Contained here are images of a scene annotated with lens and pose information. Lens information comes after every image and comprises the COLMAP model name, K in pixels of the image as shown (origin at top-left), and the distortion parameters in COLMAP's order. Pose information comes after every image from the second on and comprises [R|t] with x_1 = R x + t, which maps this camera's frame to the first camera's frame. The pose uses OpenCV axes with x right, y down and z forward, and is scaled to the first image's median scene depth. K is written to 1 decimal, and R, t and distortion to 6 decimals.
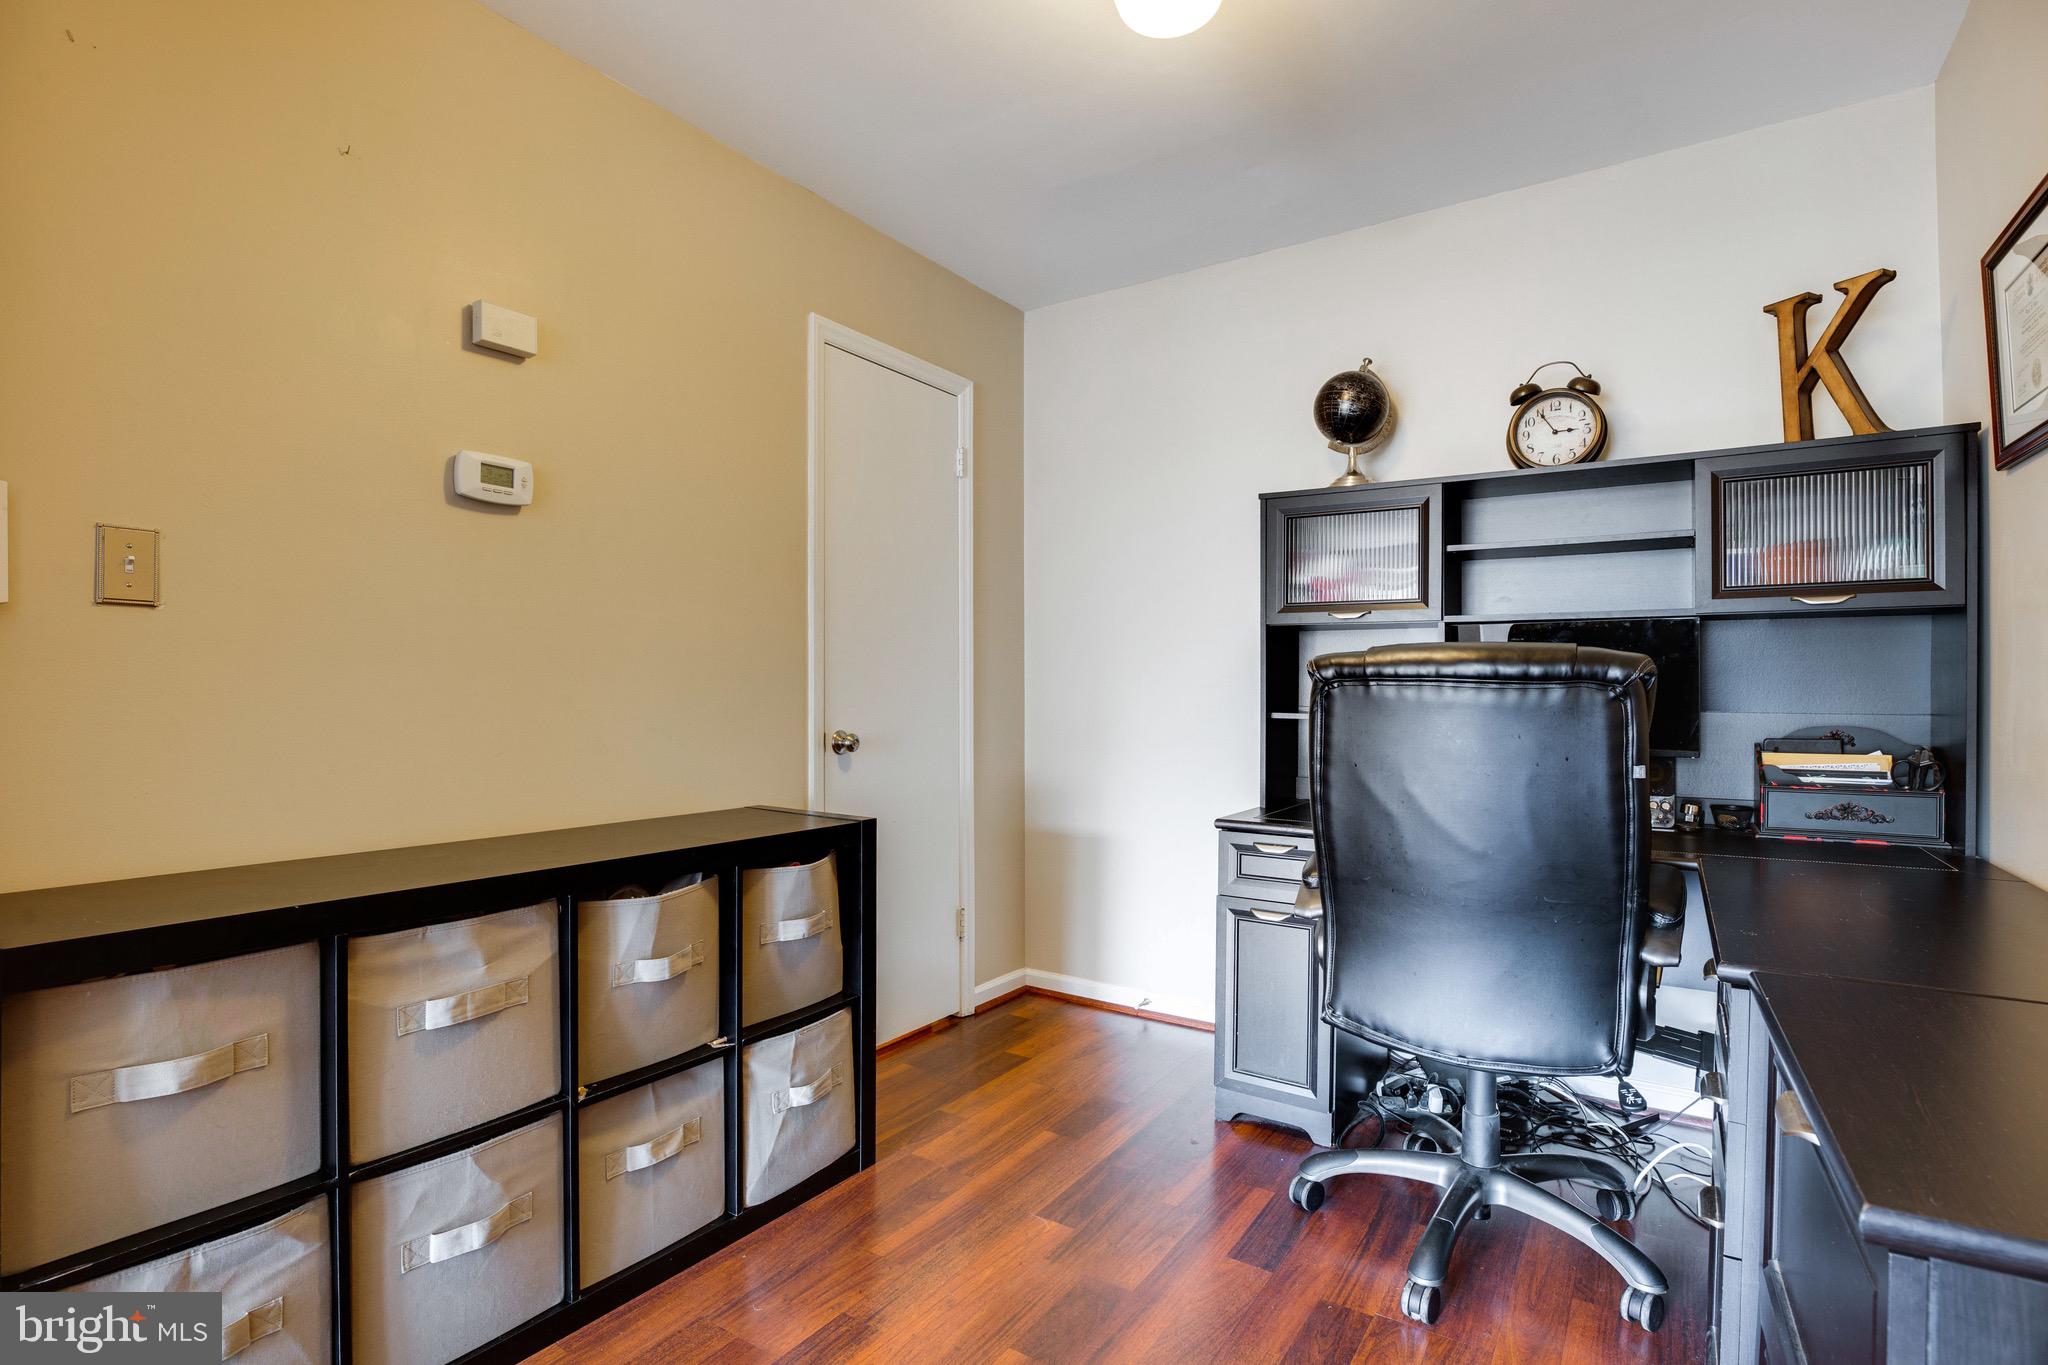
lens RADIAL K [[960.6, 0, 1030.8], [0, 960.6, 697.1], [0, 0, 1]] dist [-0.042240, 0.009318]
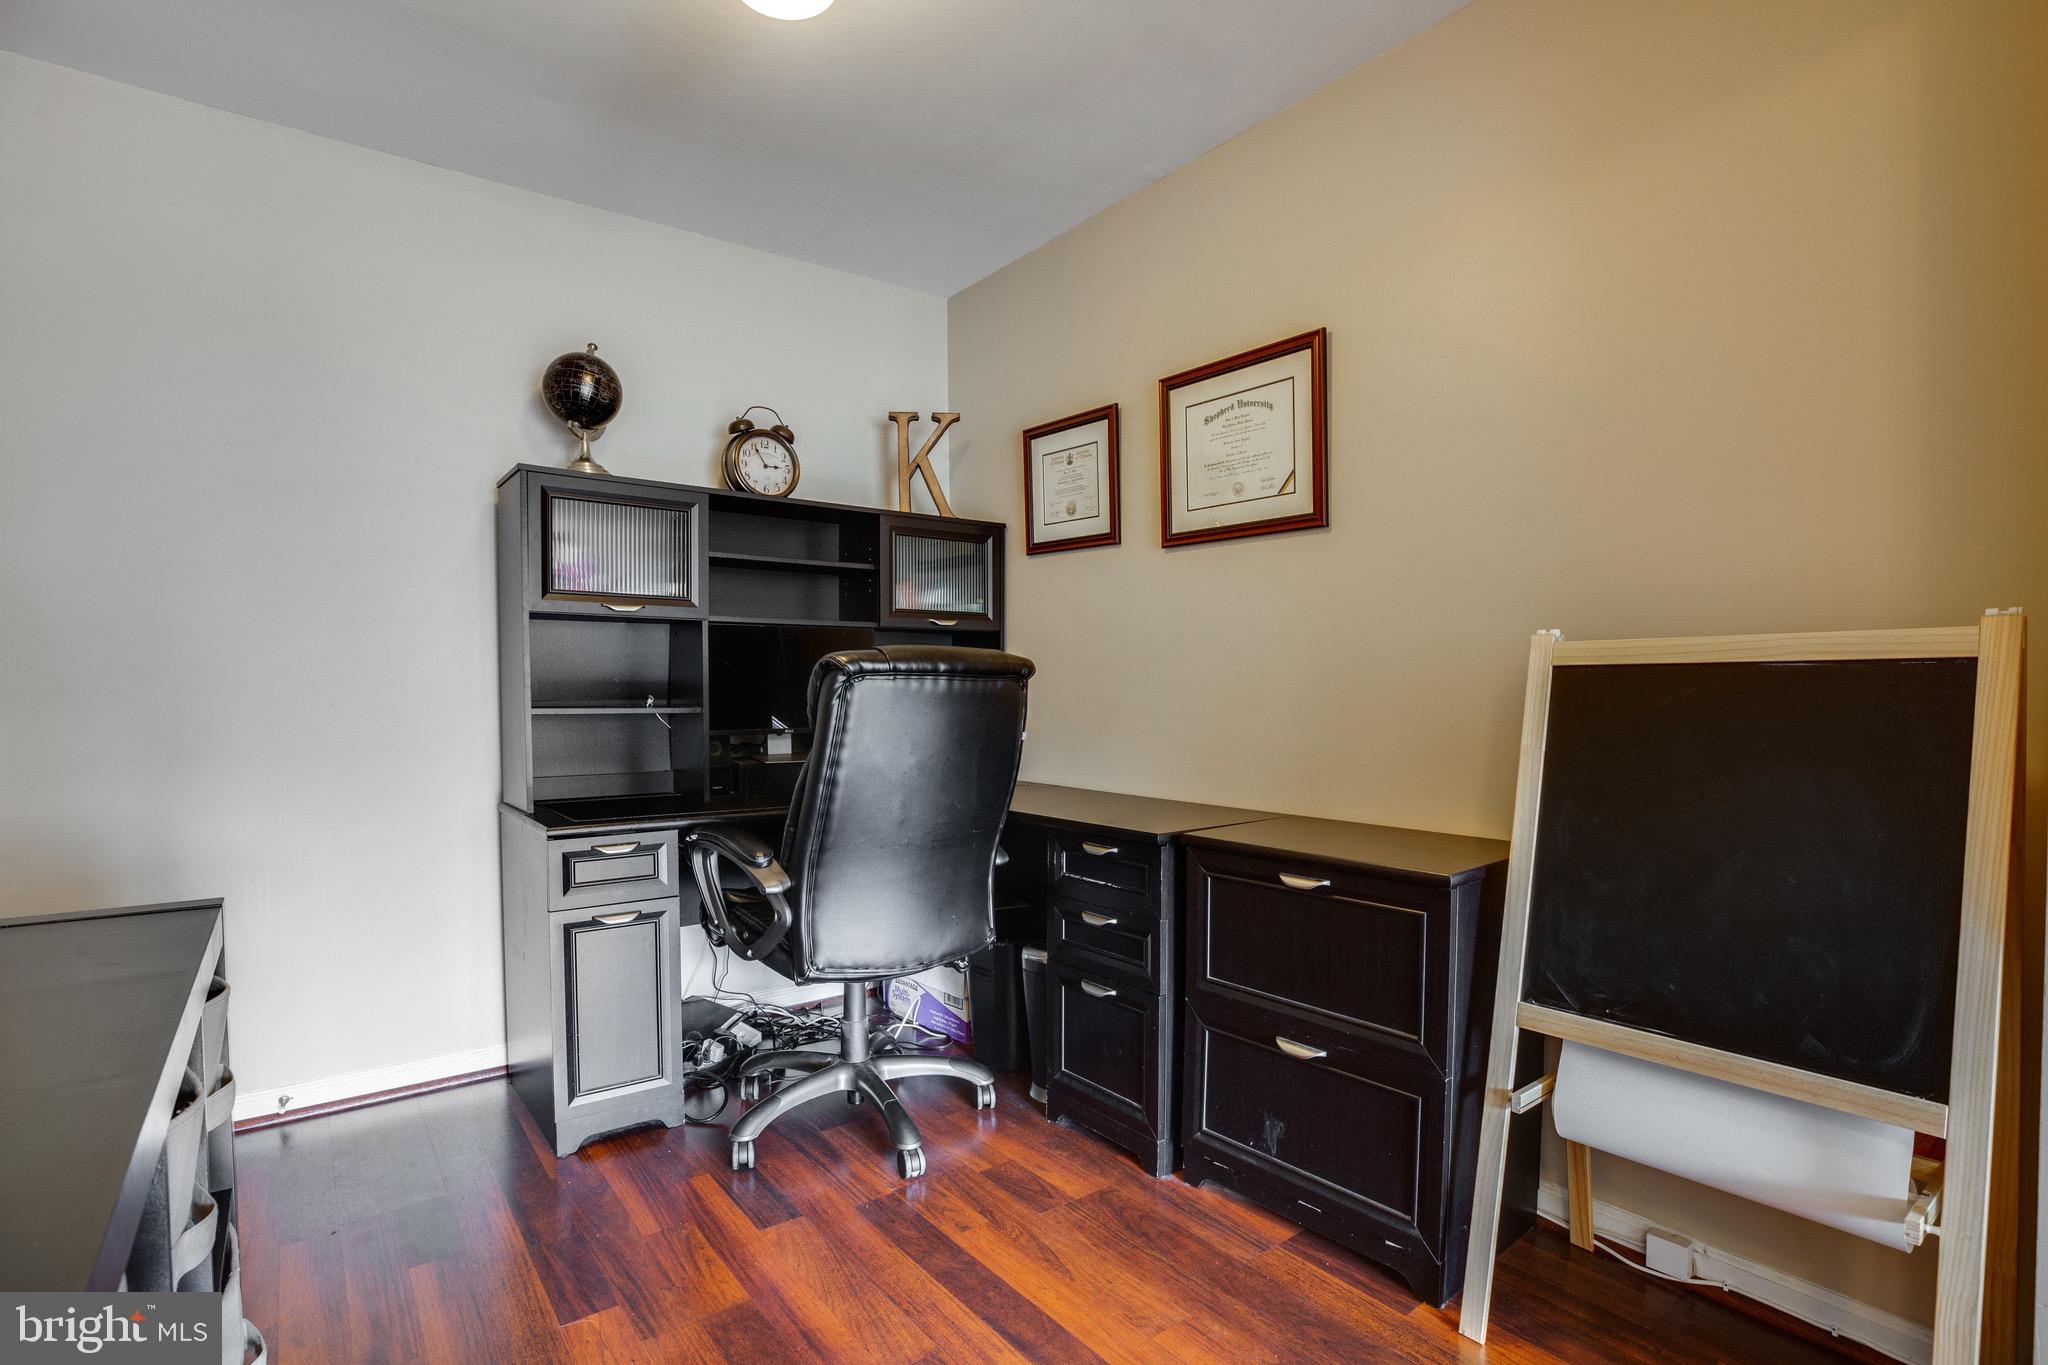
lens RADIAL K [[960.6, 0, 1006.6], [0, 960.6, 723.3], [0, 0, 1]] dist [-0.042240, 0.009318]
pose [[0.342948, -0.043263, 0.938358, -0.494398], [0.009596, 0.999048, 0.042554, -0.003673], [-0.939305, -0.005590, 0.343037, 0.299846]]
